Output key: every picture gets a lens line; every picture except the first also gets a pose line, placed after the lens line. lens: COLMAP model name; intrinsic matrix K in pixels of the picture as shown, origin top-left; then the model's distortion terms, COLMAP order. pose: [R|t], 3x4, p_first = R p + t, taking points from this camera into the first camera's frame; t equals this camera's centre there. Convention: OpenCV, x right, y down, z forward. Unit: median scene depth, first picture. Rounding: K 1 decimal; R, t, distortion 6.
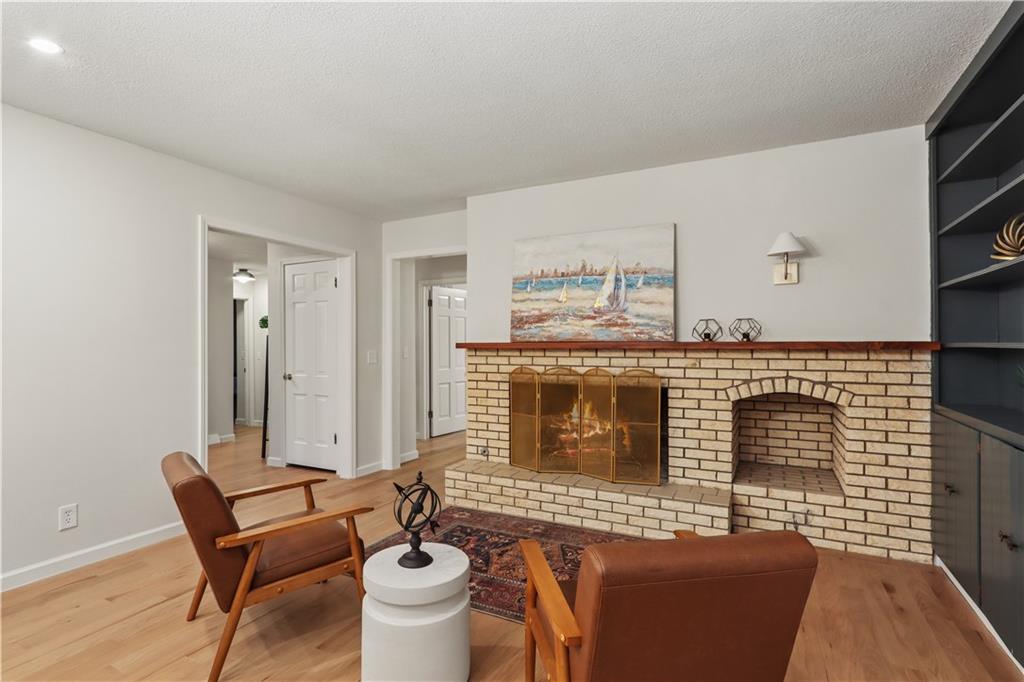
lens RADIAL K [[505.7, 0, 515.3], [0, 505.7, 340.8], [0, 0, 1]] dist [0.018406, -0.000718]
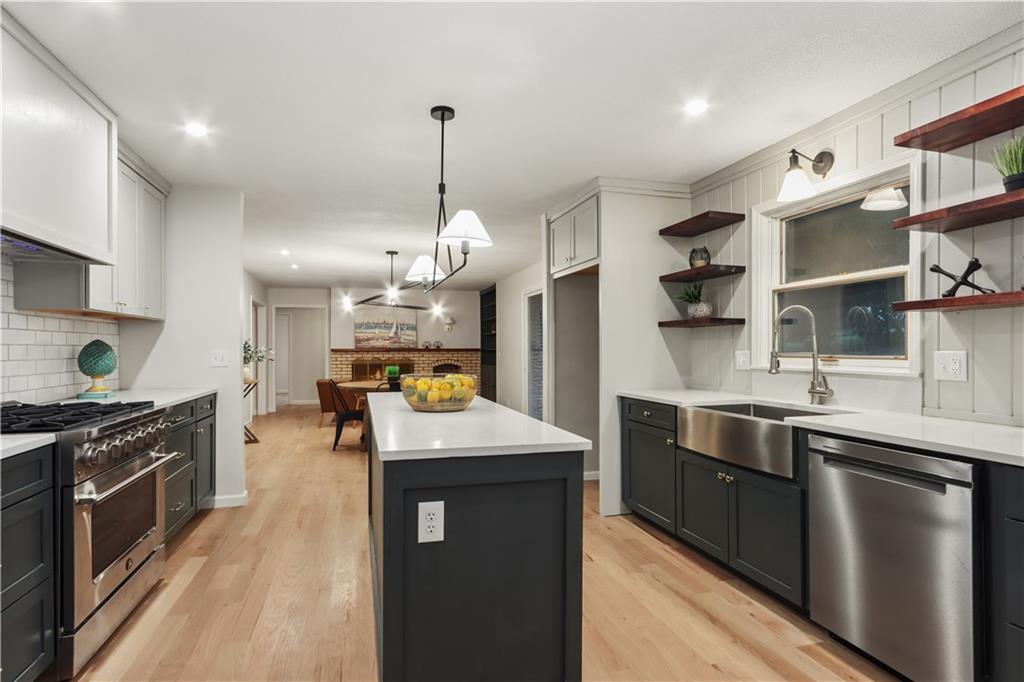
lens RADIAL K [[520.4, 0, 512.4], [0, 520.4, 346.8], [0, 0, 1]] dist [-0.000736, -0.000138]
pose [[0.731614, 0.005087, 0.681700, -1.341290], [-0.002000, 0.999984, -0.005316, 0.007194], [-0.681716, 0.002526, 0.731613, -1.616322]]
